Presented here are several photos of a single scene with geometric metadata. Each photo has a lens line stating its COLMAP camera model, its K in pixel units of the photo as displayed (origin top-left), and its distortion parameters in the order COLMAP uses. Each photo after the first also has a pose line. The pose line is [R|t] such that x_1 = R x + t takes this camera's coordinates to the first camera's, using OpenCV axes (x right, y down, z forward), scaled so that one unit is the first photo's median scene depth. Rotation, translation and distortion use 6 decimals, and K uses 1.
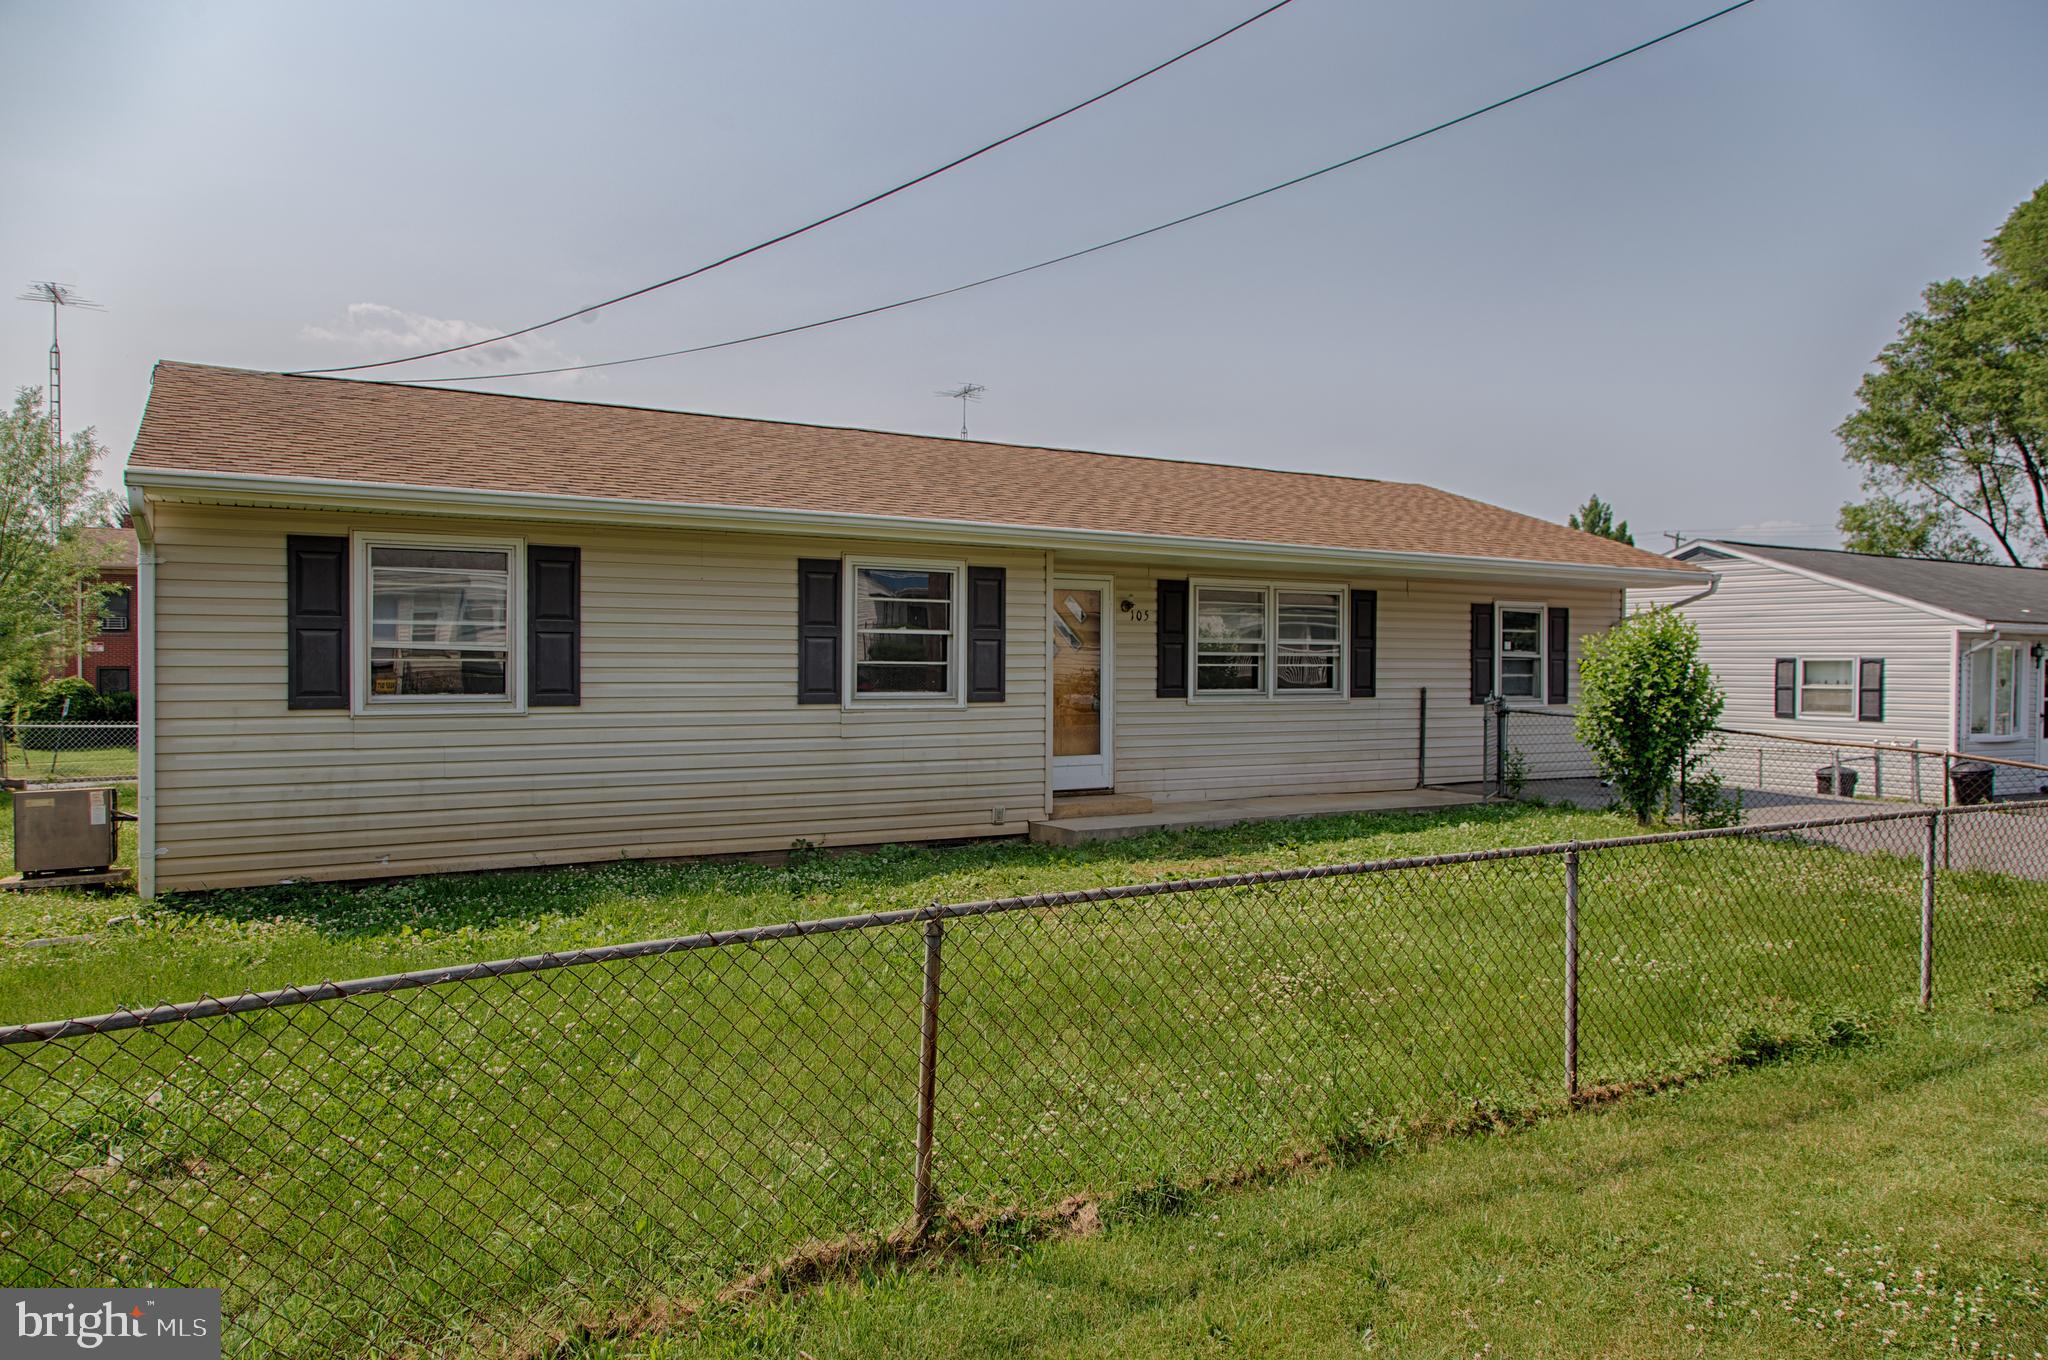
lens RADIAL K [[1366.4, 0, 1023.6], [0, 1366.4, 678.6], [0, 0, 1]] dist [0.012888, 0.001172]
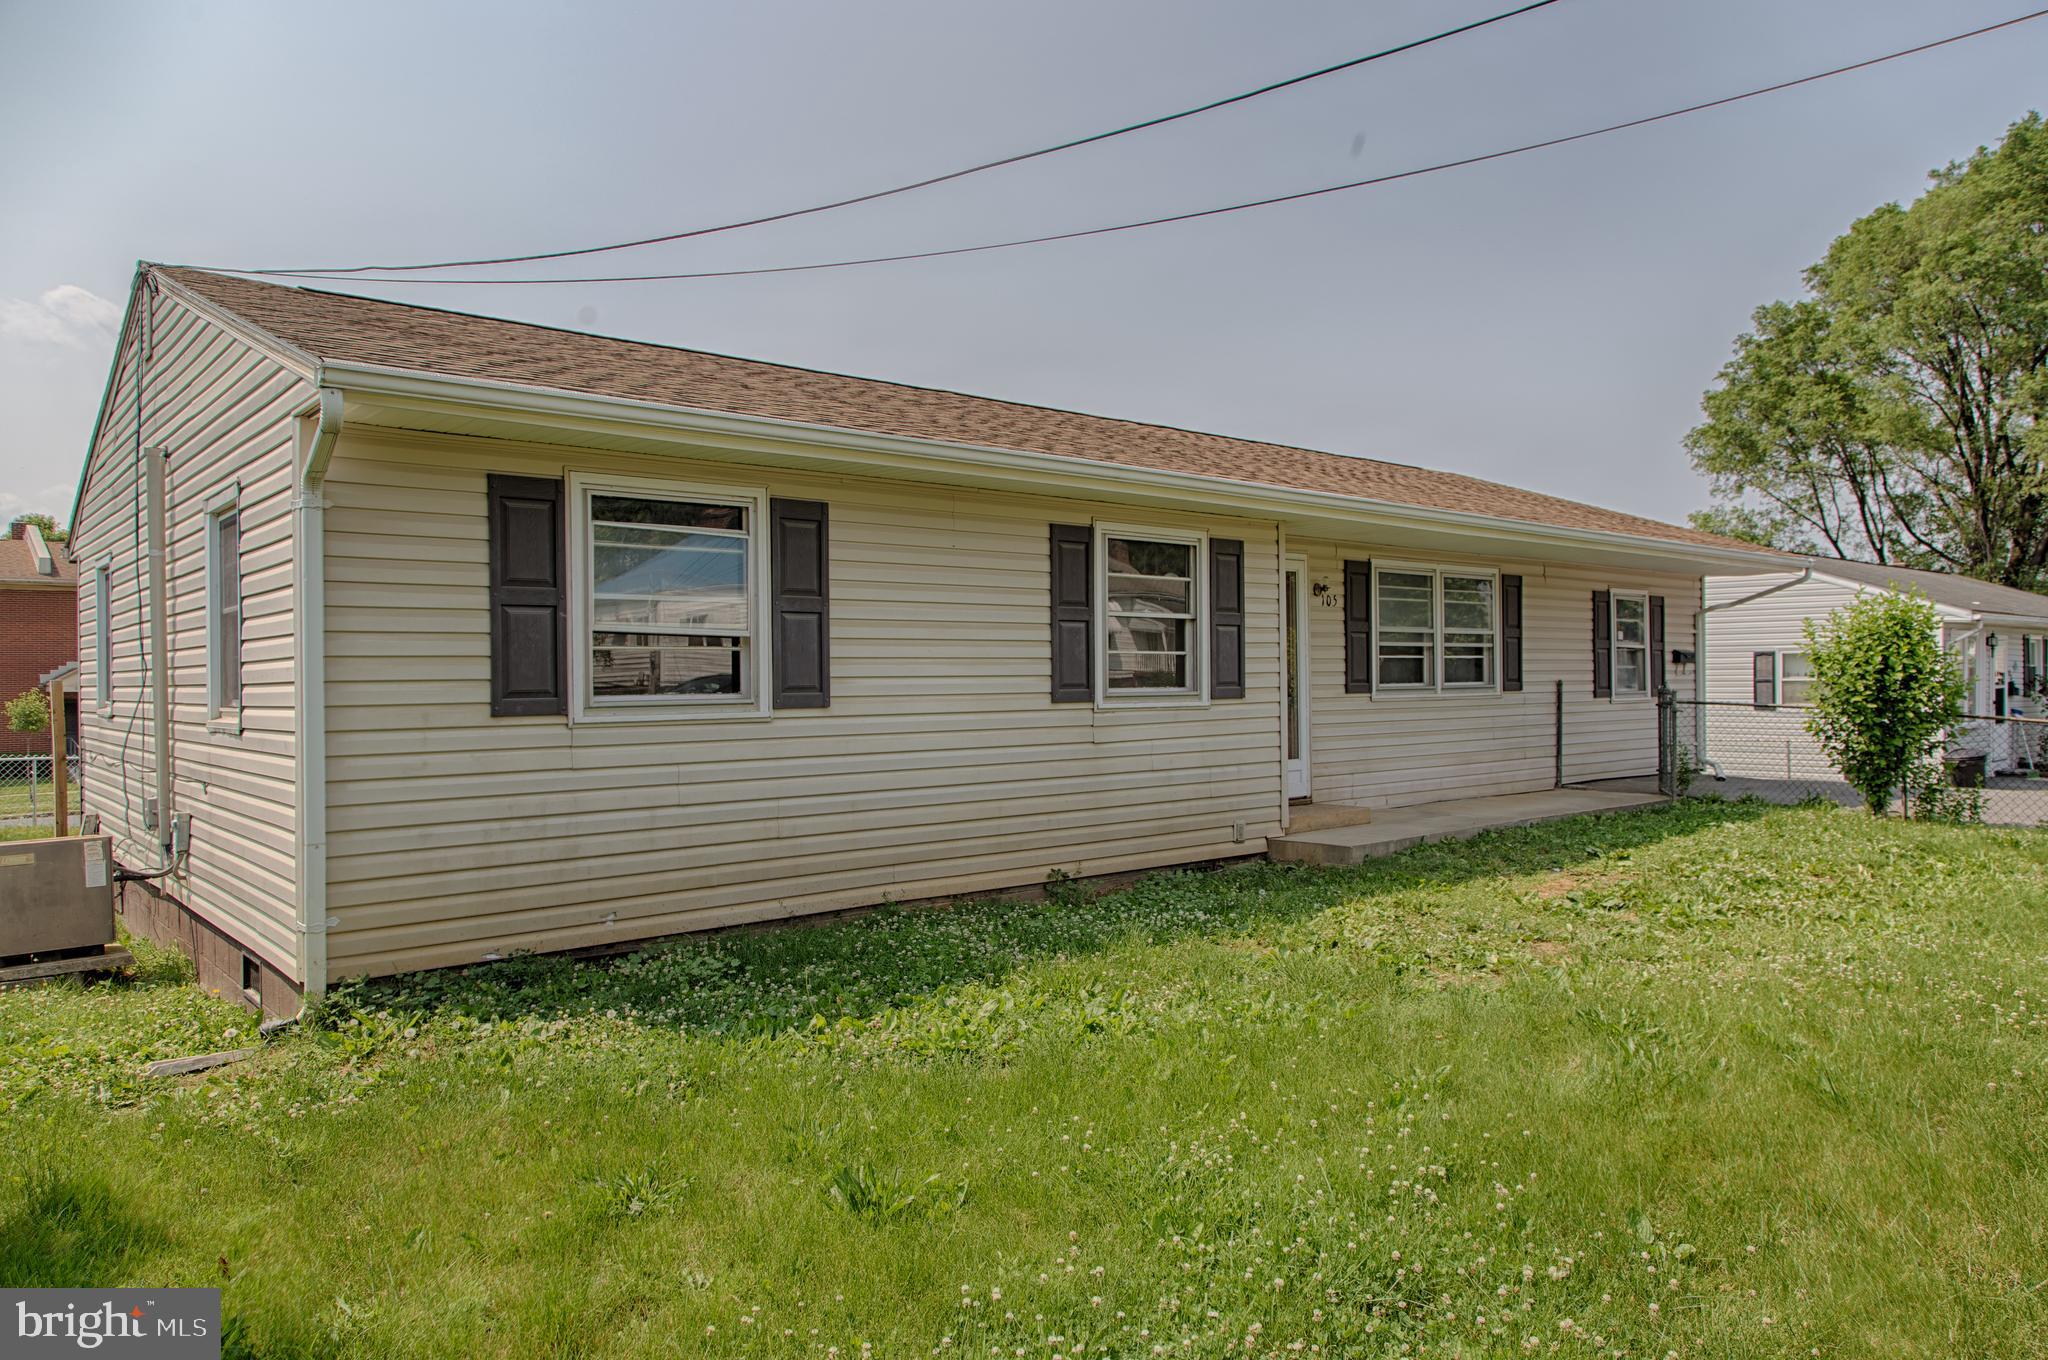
lens RADIAL K [[1360.0, 0, 1022.4], [0, 1360.0, 682.2], [0, 0, 1]] dist [0.006701, 0.000594]
pose [[0.984091, -0.015831, 0.176957, -0.295205], [0.017580, 0.999811, -0.008318, 0.011663], [-0.176792, 0.011296, 0.984183, 0.188632]]
